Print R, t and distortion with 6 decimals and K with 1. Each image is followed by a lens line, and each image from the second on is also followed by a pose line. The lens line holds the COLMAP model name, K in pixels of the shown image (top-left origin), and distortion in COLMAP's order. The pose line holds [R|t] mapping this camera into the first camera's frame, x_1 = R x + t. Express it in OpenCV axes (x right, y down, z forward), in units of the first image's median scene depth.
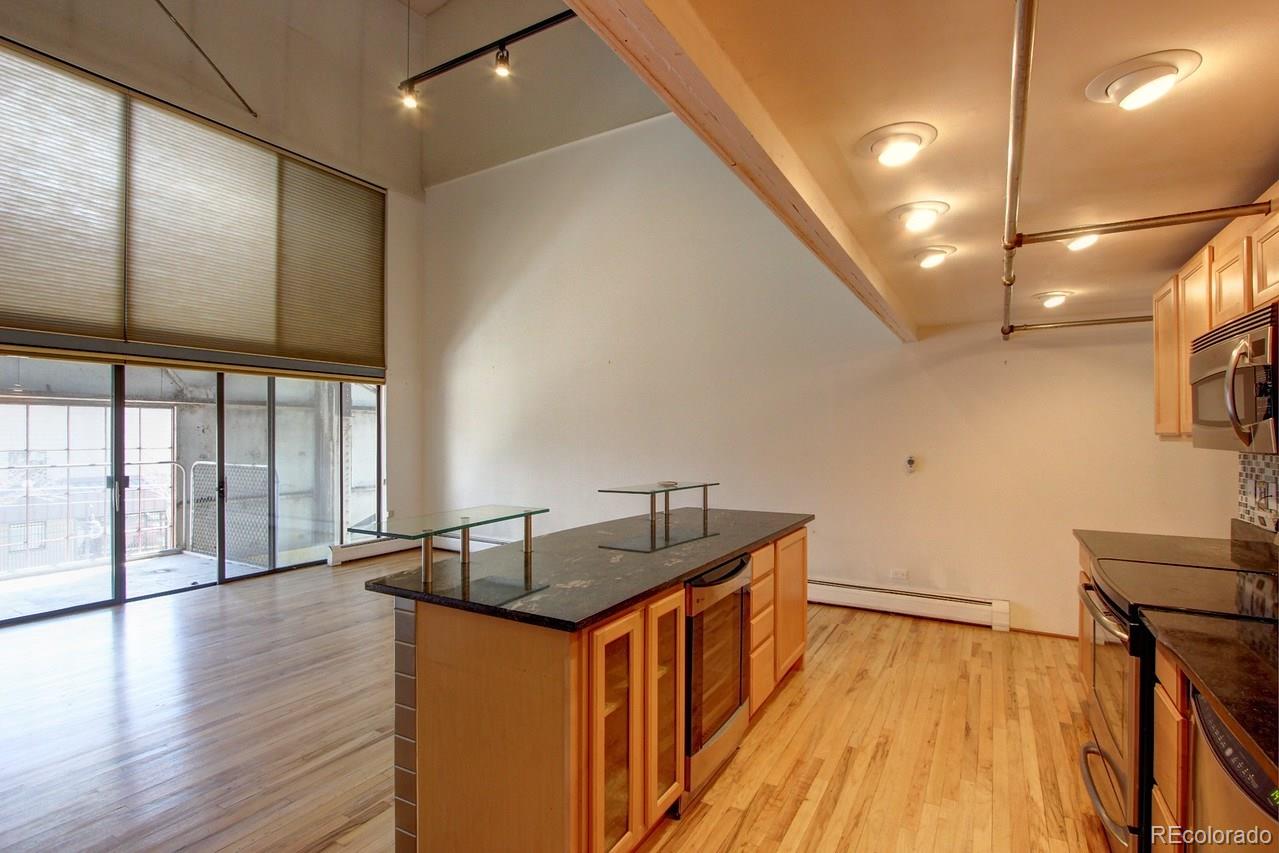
lens RADIAL K [[592.9, 0, 646.4], [0, 592.9, 431.8], [0, 0, 1]] dist [-0.013752, 0.000159]
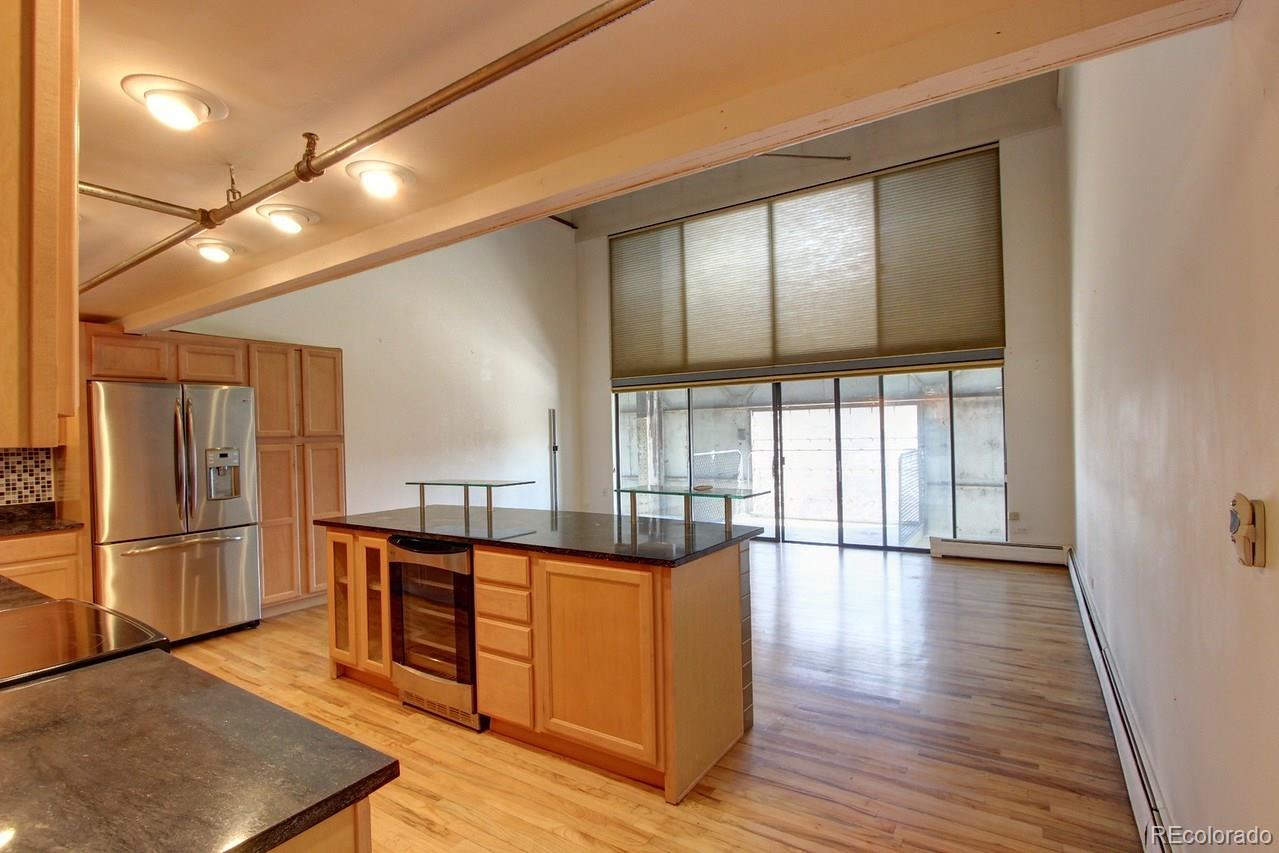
lens RADIAL K [[592.9, 0, 642.5], [0, 592.9, 431.9], [0, 0, 1]] dist [-0.013752, 0.000159]
pose [[-0.039038, -0.003174, -0.999233, 0.533171], [0.024795, 0.999684, -0.004144, 0.008689], [0.998930, -0.024938, -0.038947, 0.604235]]
